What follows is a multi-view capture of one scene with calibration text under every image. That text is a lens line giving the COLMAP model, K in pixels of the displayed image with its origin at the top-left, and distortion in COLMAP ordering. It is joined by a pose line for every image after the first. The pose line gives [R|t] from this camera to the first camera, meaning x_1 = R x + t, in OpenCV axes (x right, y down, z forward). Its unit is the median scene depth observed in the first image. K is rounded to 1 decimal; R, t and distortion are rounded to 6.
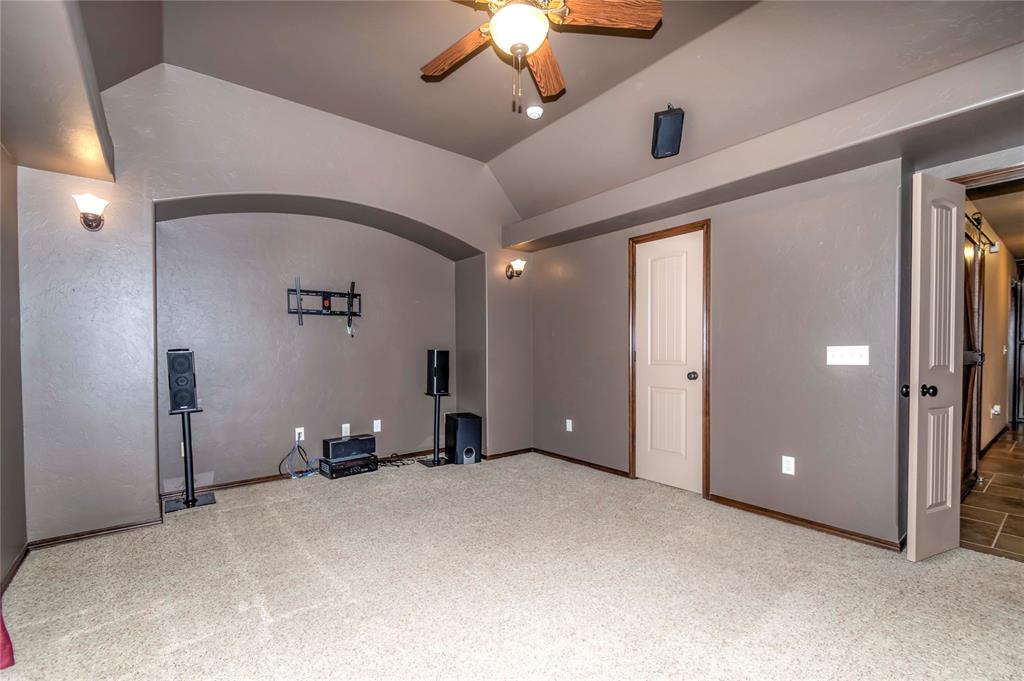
lens RADIAL K [[448.3, 0, 513.9], [0, 448.3, 355.7], [0, 0, 1]] dist [0.001185, 0.000128]
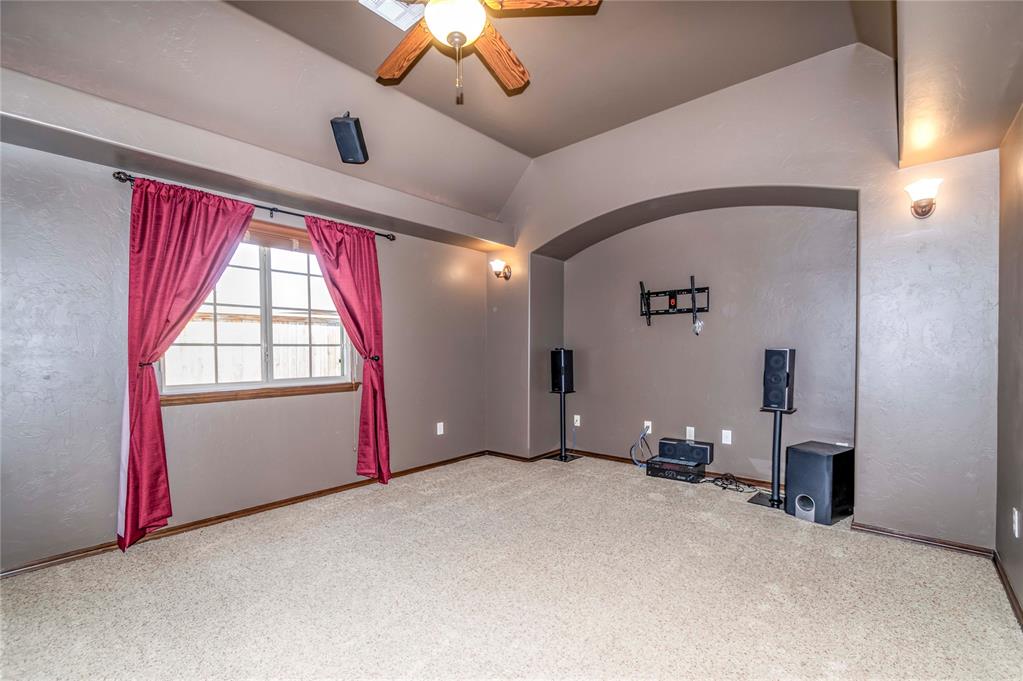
lens RADIAL K [[447.9, 0, 513.4], [0, 447.9, 355.7], [0, 0, 1]] dist [0.001185, 0.000128]
pose [[0.184697, 0.008621, -0.982758, 0.504772], [-0.019180, 0.999803, 0.005166, 0.004170], [0.982608, 0.017895, 0.184826, 0.476257]]
